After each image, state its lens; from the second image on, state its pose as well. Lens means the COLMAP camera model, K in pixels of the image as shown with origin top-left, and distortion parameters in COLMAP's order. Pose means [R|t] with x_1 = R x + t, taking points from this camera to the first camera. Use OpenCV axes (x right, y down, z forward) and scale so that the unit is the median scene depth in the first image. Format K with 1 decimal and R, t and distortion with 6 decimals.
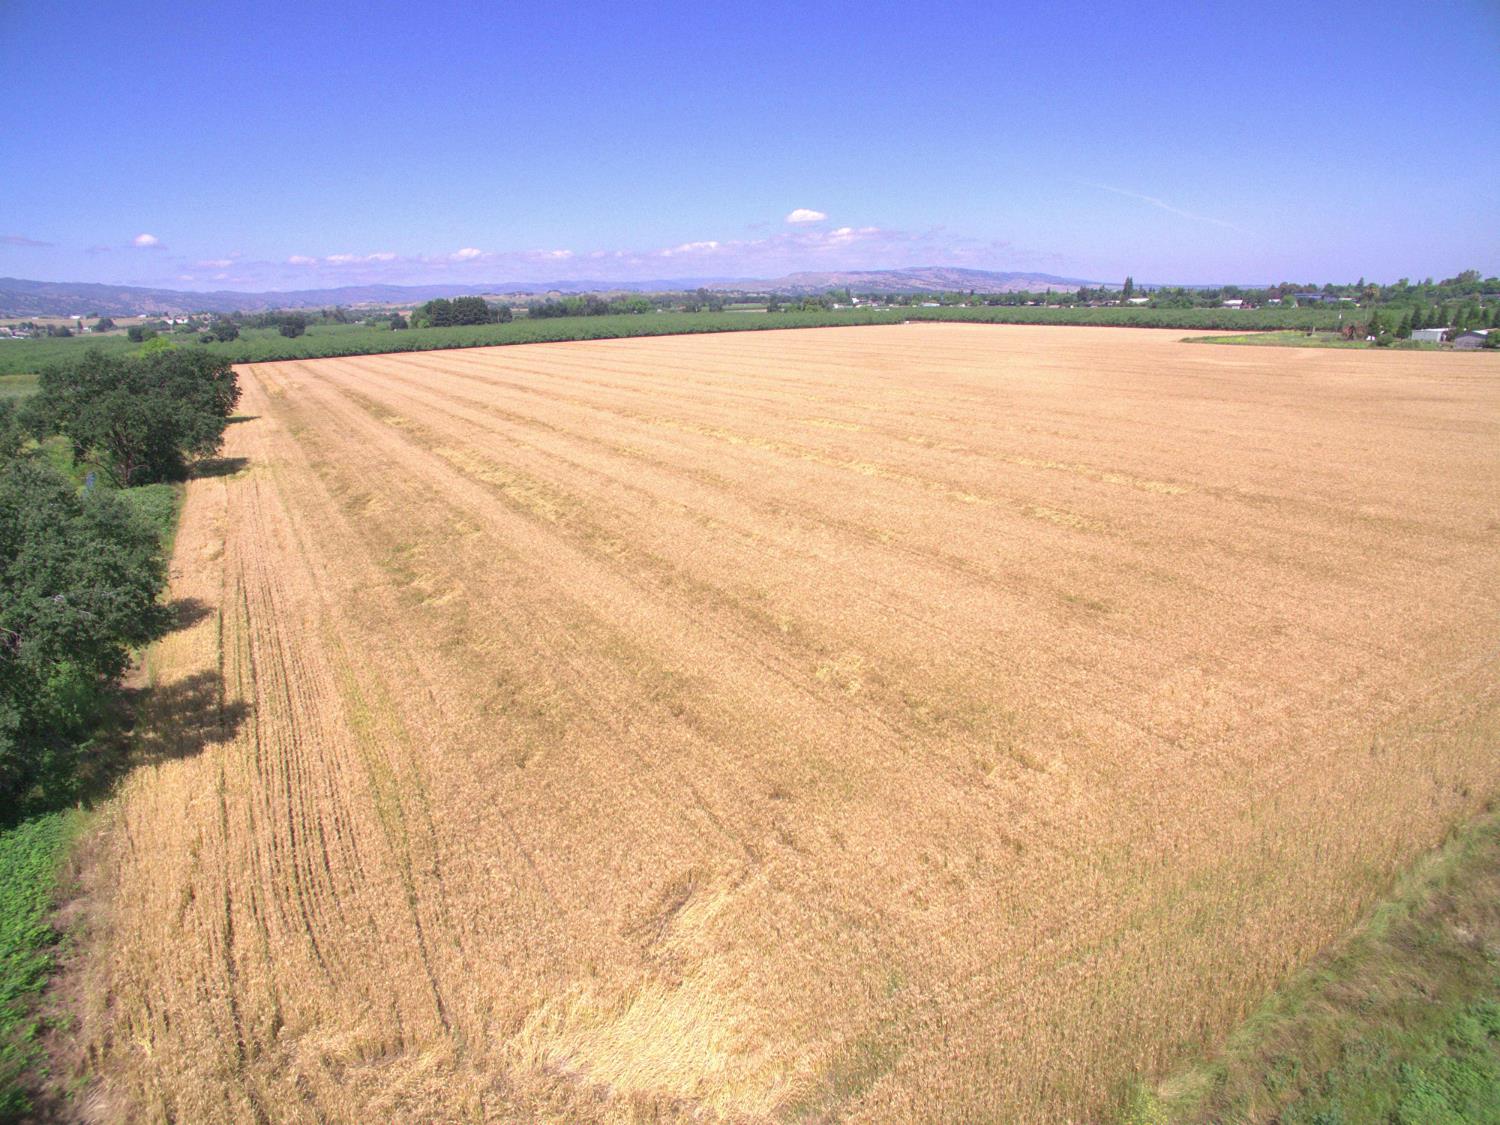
lens RADIAL K [[869.4, 0, 745.5], [0, 869.4, 566.9], [0, 0, 1]] dist [-0.119694, 0.086960]
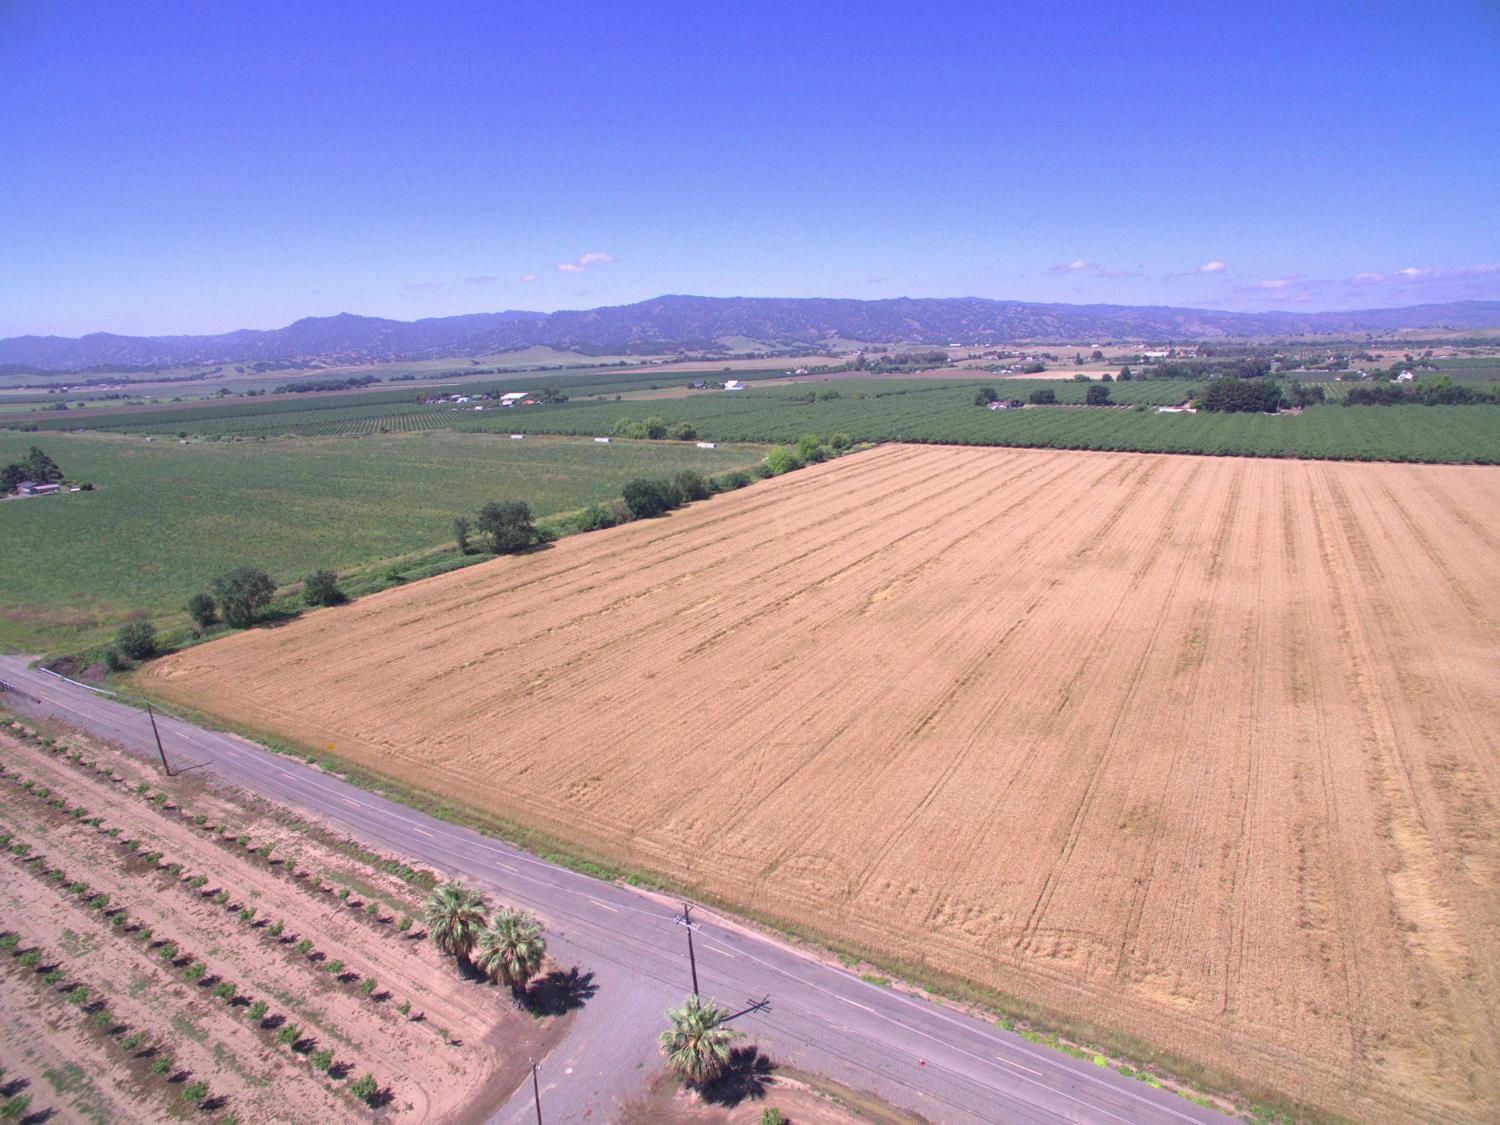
lens RADIAL K [[869.4, 0, 745.5], [0, 869.4, 566.9], [0, 0, 1]] dist [-0.119694, 0.086960]
pose [[0.463421, 0.230894, -0.855528, 2.599608], [-0.247642, 0.960735, 0.125146, -0.783730], [0.850831, 0.153869, 0.502404, 0.435413]]
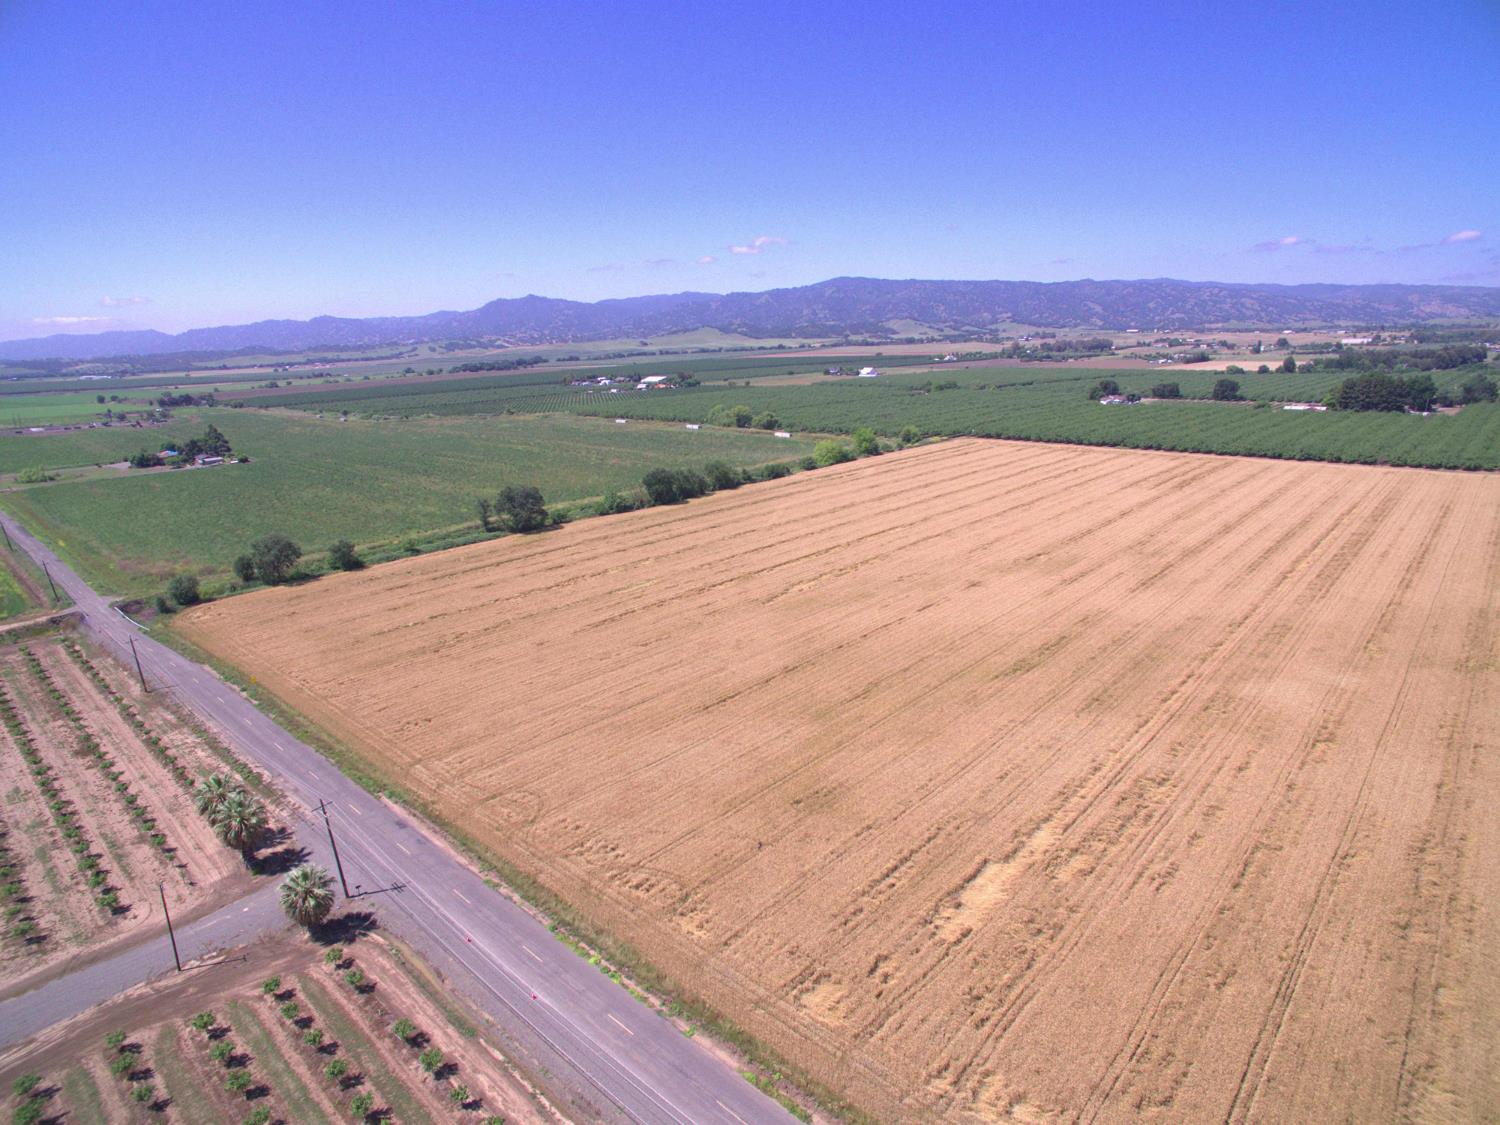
lens RADIAL K [[869.4, 0, 745.5], [0, 869.4, 566.9], [0, 0, 1]] dist [-0.119694, 0.086960]
pose [[0.281143, 0.267094, -0.921748, 3.141690], [-0.264051, 0.944945, 0.193278, -1.054628], [0.922624, 0.189050, 0.336191, 1.032071]]
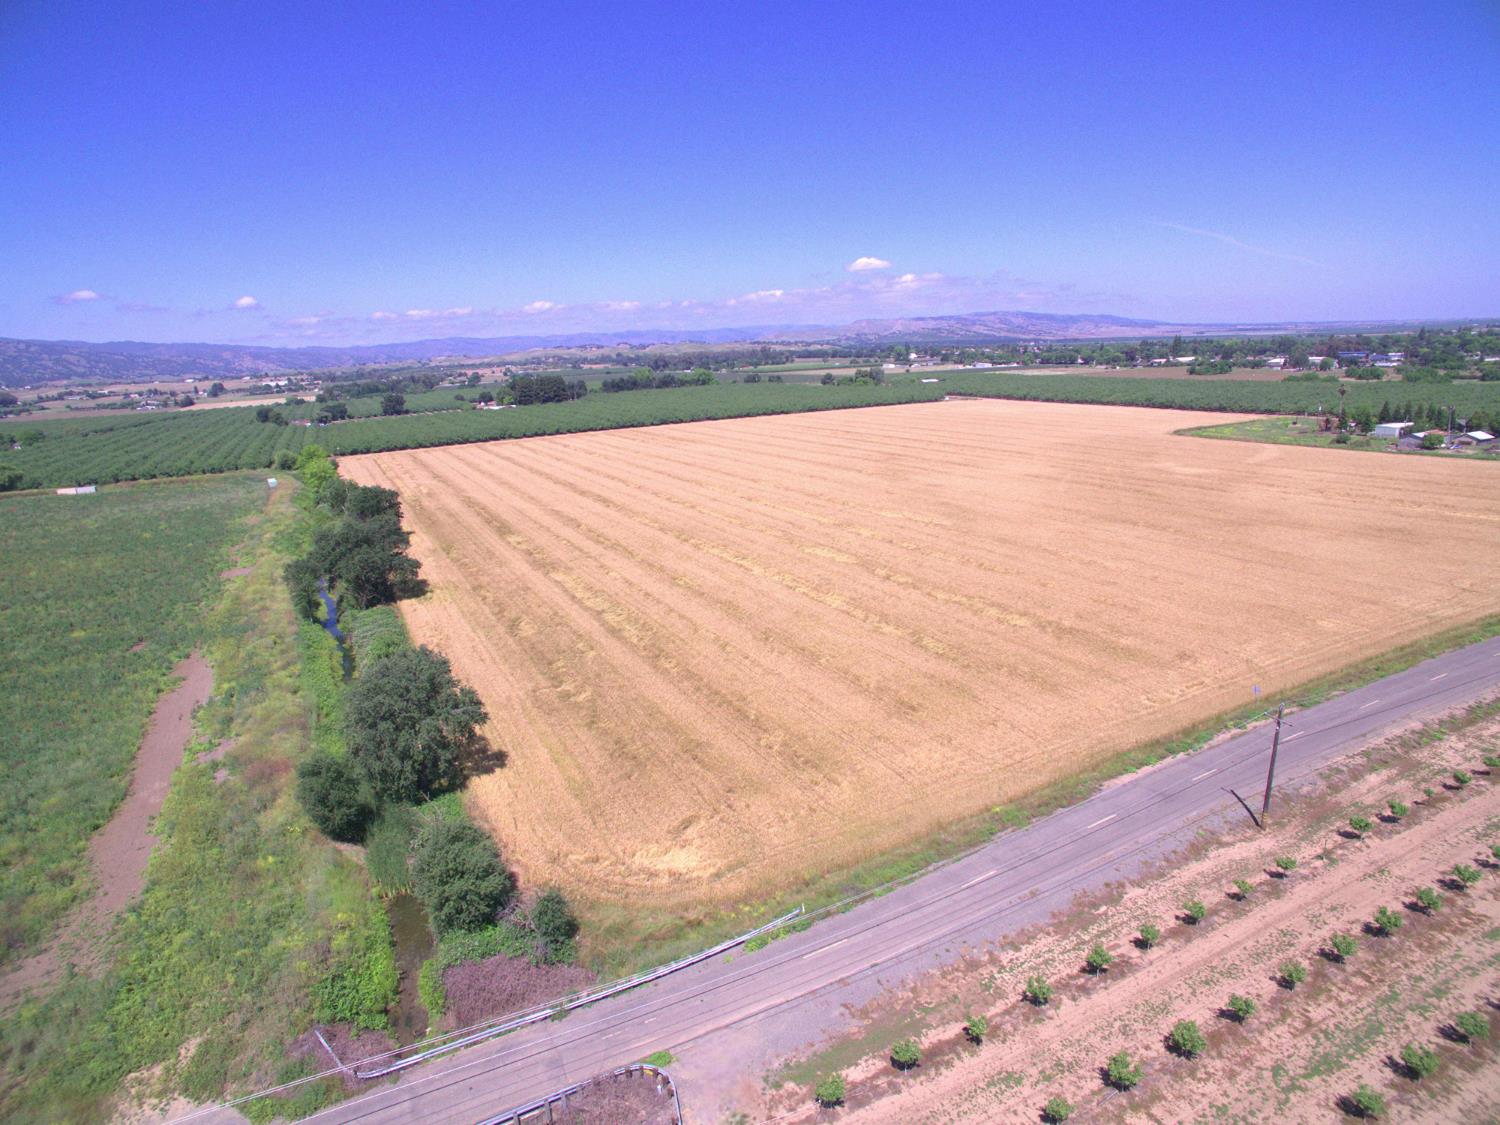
lens RADIAL K [[869.4, 0, 745.5], [0, 869.4, 566.9], [0, 0, 1]] dist [-0.119694, 0.086960]
pose [[0.997109, 0.000049, -0.075983, 0.126736], [-0.003914, 0.998705, -0.050718, -0.122728], [0.075883, 0.050869, 0.995818, -0.716129]]
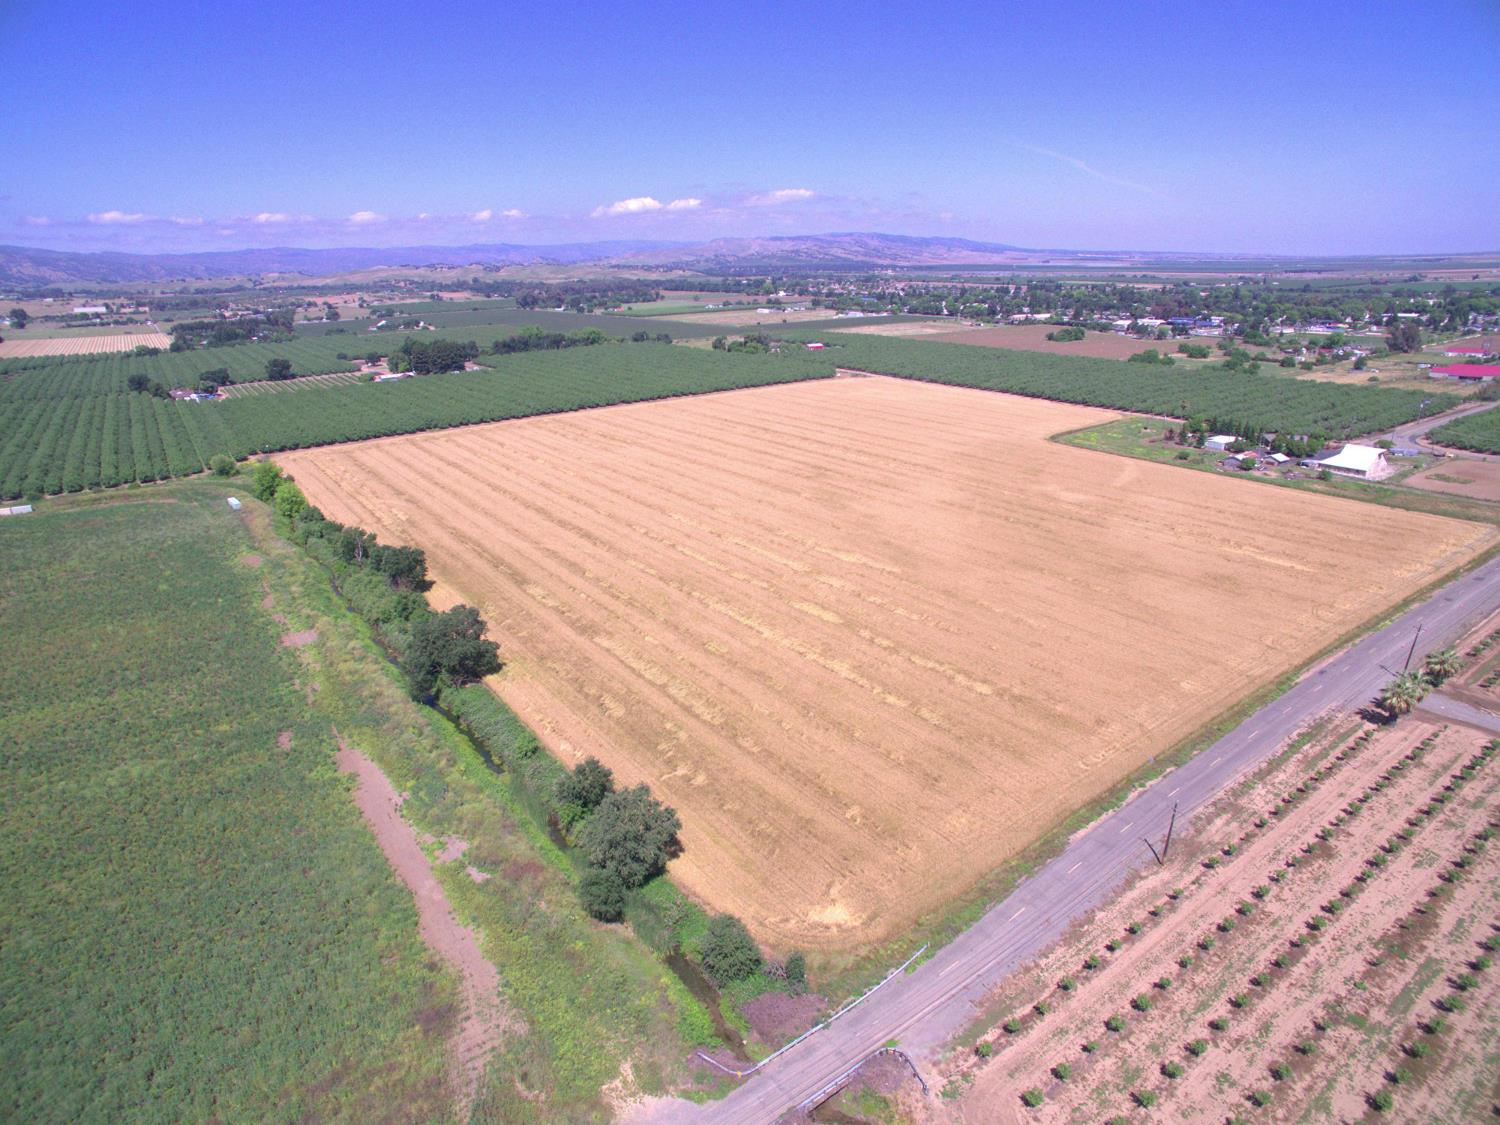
lens RADIAL K [[869.4, 0, 745.5], [0, 869.4, 566.9], [0, 0, 1]] dist [-0.119694, 0.086960]
pose [[0.996142, -0.023084, 0.084660, -0.330207], [0.019604, 0.998938, 0.041701, -0.573827], [-0.085533, -0.039880, 0.995537, -1.297274]]
